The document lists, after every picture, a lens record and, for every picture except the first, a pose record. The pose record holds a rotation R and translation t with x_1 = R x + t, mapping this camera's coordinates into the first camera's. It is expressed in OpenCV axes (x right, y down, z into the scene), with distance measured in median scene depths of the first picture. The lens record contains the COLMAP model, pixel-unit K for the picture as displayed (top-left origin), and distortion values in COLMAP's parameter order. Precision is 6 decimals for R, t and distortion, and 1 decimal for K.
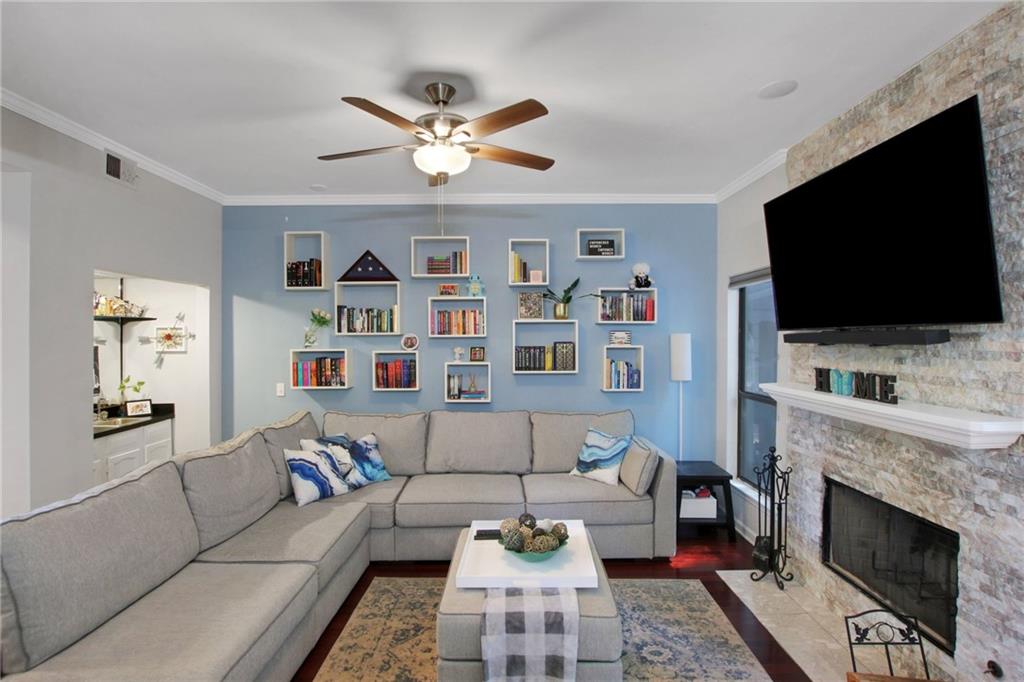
lens RADIAL K [[489.8, 0, 513.3], [0, 489.8, 336.2], [0, 0, 1]] dist [-0.032160, -0.000427]
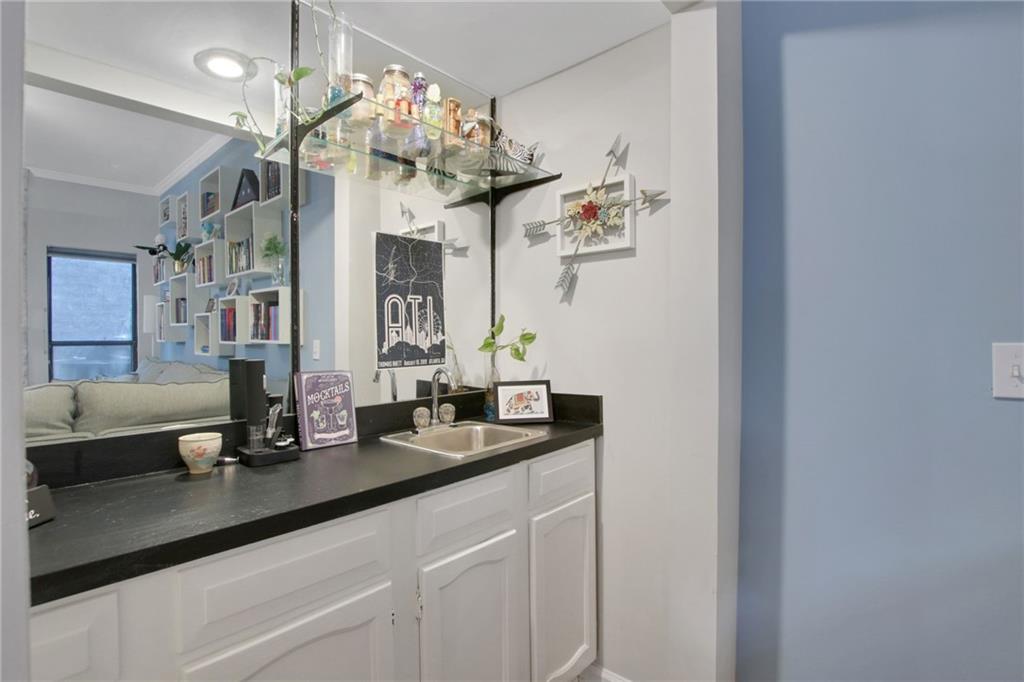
lens RADIAL K [[489.8, 0, 510.4], [0, 489.8, 338.7], [0, 0, 1]] dist [-0.032160, -0.000427]
pose [[0.740523, 0.008144, -0.671981, -0.511357], [-0.000108, 0.999928, 0.012000, 0.092139], [0.672030, -0.008813, 0.740471, 0.686373]]
